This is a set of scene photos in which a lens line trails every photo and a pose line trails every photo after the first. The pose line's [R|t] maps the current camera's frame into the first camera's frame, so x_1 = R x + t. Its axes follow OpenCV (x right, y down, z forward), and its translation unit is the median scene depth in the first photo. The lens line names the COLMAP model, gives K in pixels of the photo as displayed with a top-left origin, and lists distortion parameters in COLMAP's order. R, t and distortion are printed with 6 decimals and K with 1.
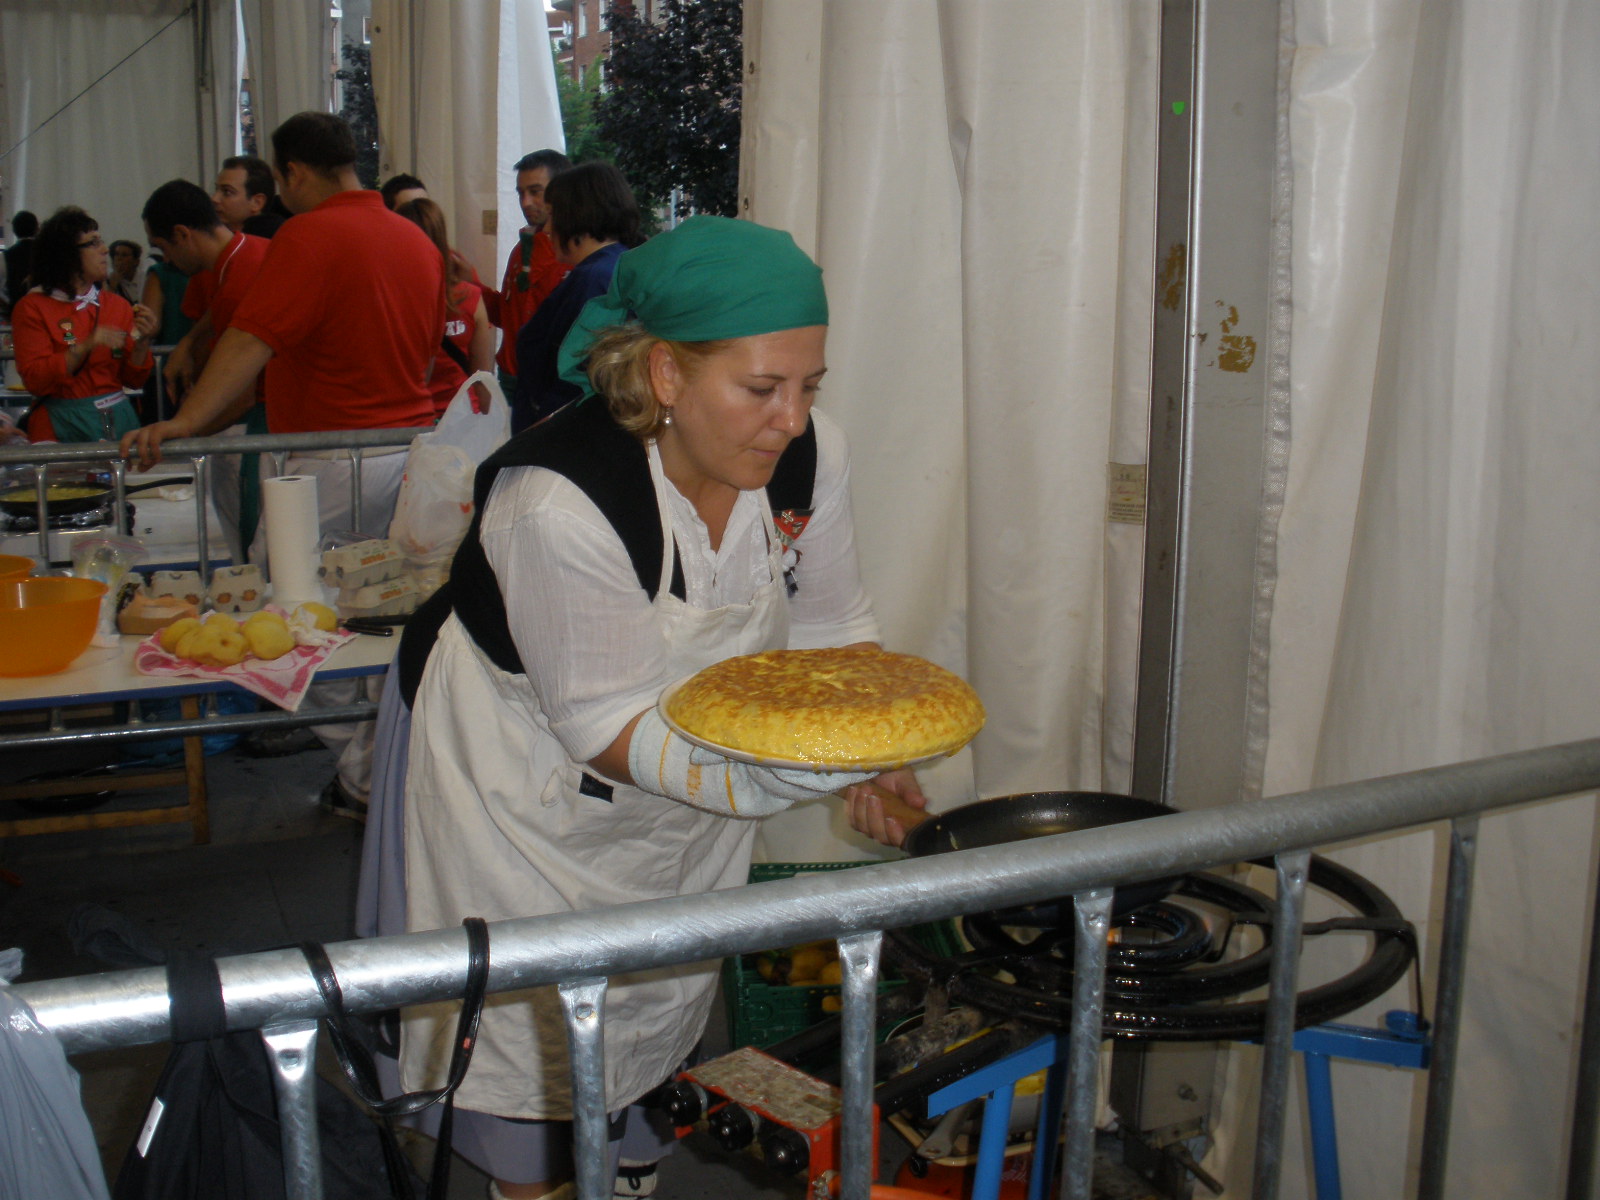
lens RADIAL K [[1933.9, 0, 800.0], [0, 1933.9, 600.0], [0, 0, 1]] dist [-0.343366, 0.649198]
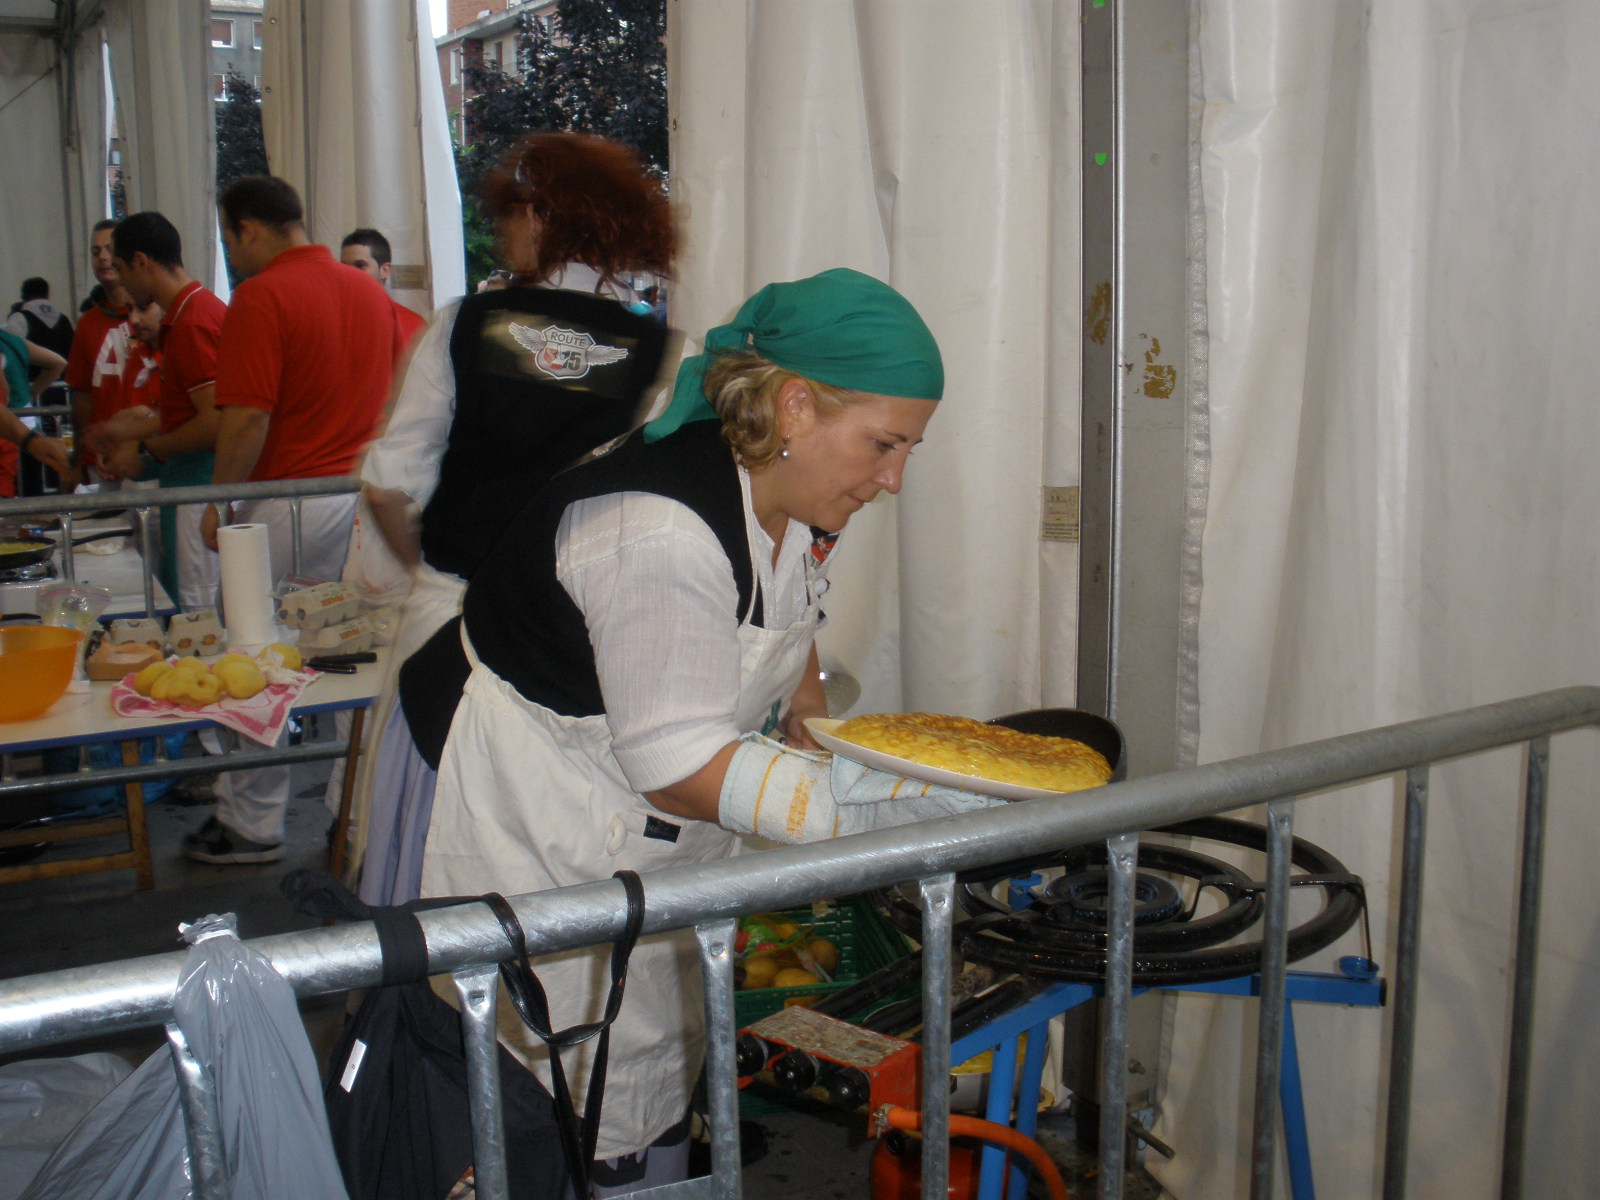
lens RADIAL K [[1951.8, 0, 804.4], [0, 1951.8, 569.2], [0, 0, 1]] dist [-0.360051, 0.702877]
pose [[0.996091, -0.031317, 0.082600, -0.066719], [0.034686, 0.998611, -0.039671, 0.014832], [-0.081243, 0.042381, 0.995793, -0.083653]]
